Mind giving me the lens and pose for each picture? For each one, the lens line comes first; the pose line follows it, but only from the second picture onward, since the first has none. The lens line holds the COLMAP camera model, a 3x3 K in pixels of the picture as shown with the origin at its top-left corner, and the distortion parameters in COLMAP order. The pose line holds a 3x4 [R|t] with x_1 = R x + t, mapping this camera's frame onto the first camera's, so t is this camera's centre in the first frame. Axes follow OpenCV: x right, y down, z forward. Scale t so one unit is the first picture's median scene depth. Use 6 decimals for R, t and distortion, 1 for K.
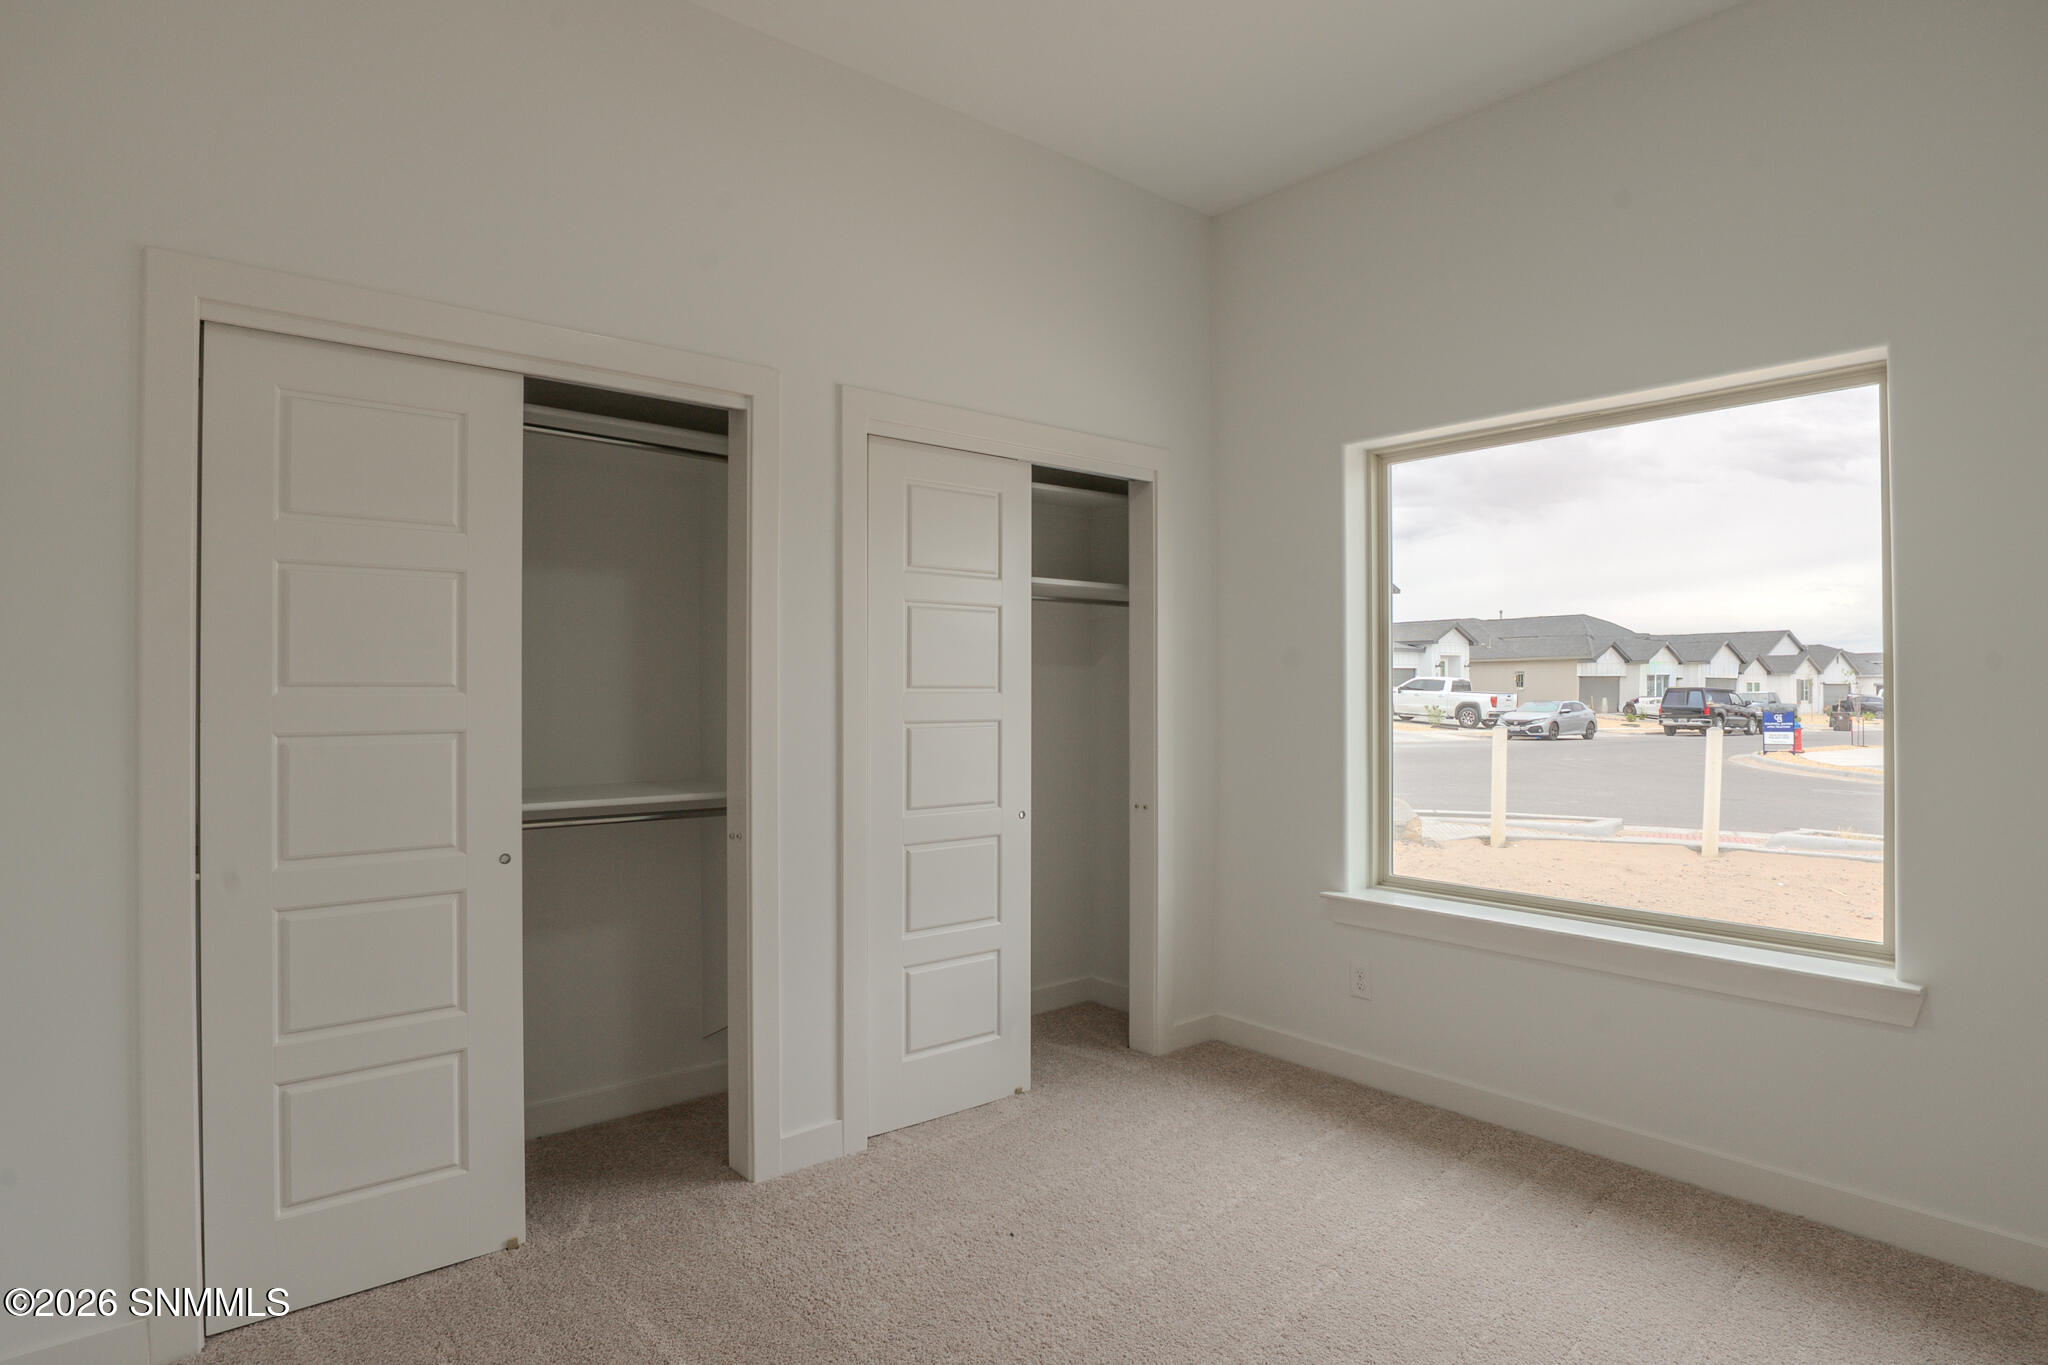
lens RADIAL K [[1107.6, 0, 1016.4], [0, 1107.6, 692.1], [0, 0, 1]] dist [-0.029099, 0.007793]
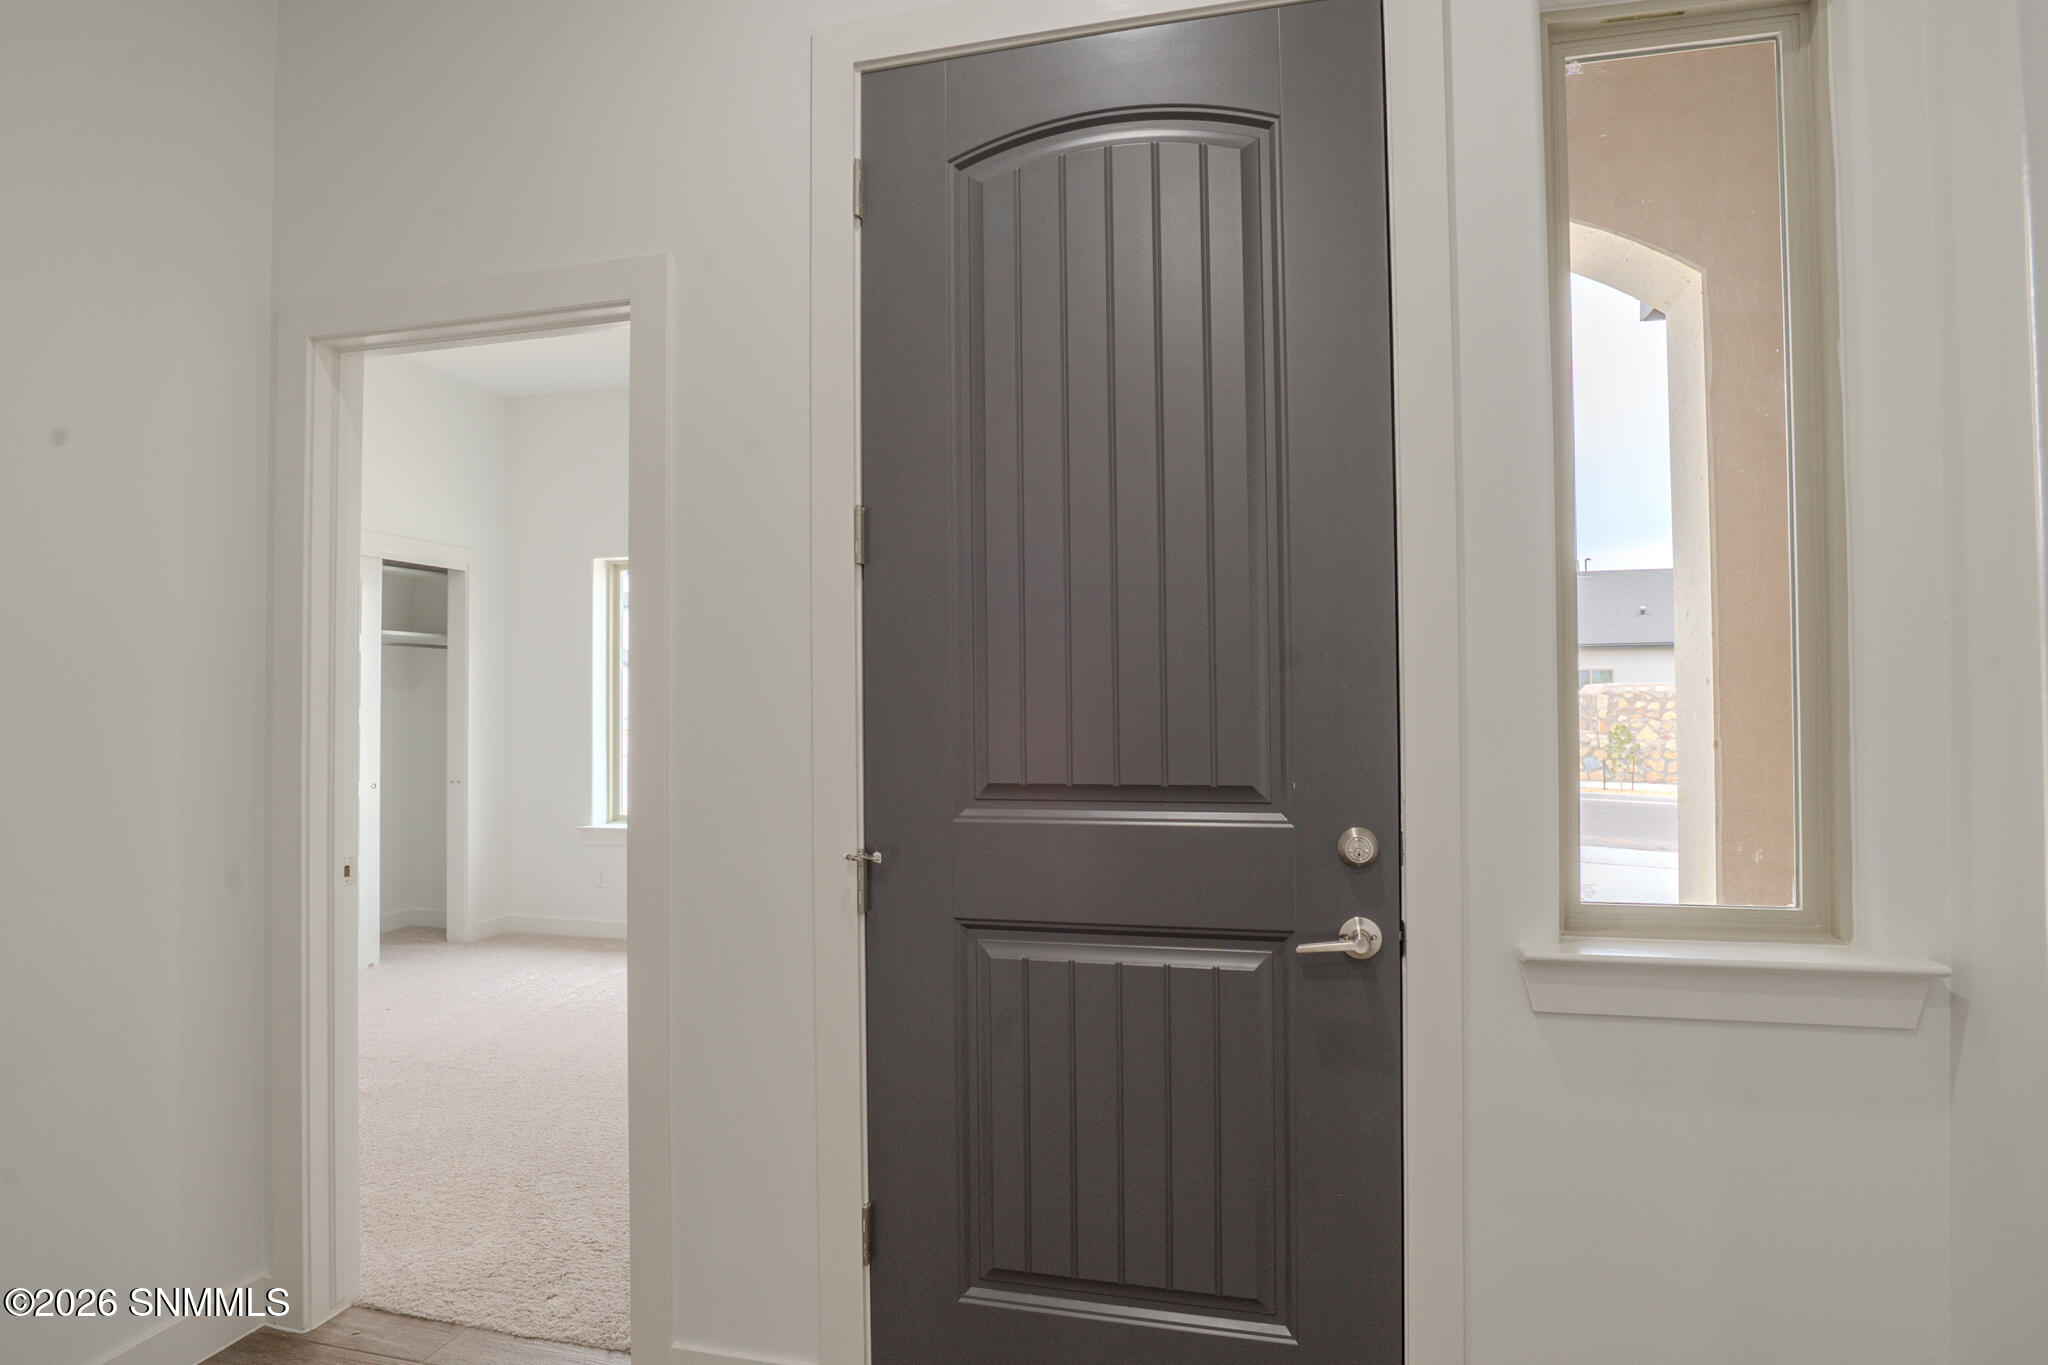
lens RADIAL K [[1107.6, 0, 1028.2], [0, 1107.6, 699.0], [0, 0, 1]] dist [-0.029099, 0.007793]
pose [[0.811631, 0.008180, 0.584114, -0.136286], [0.001944, 0.999859, -0.016702, 0.017424], [-0.584168, 0.014692, 0.811500, -0.708880]]
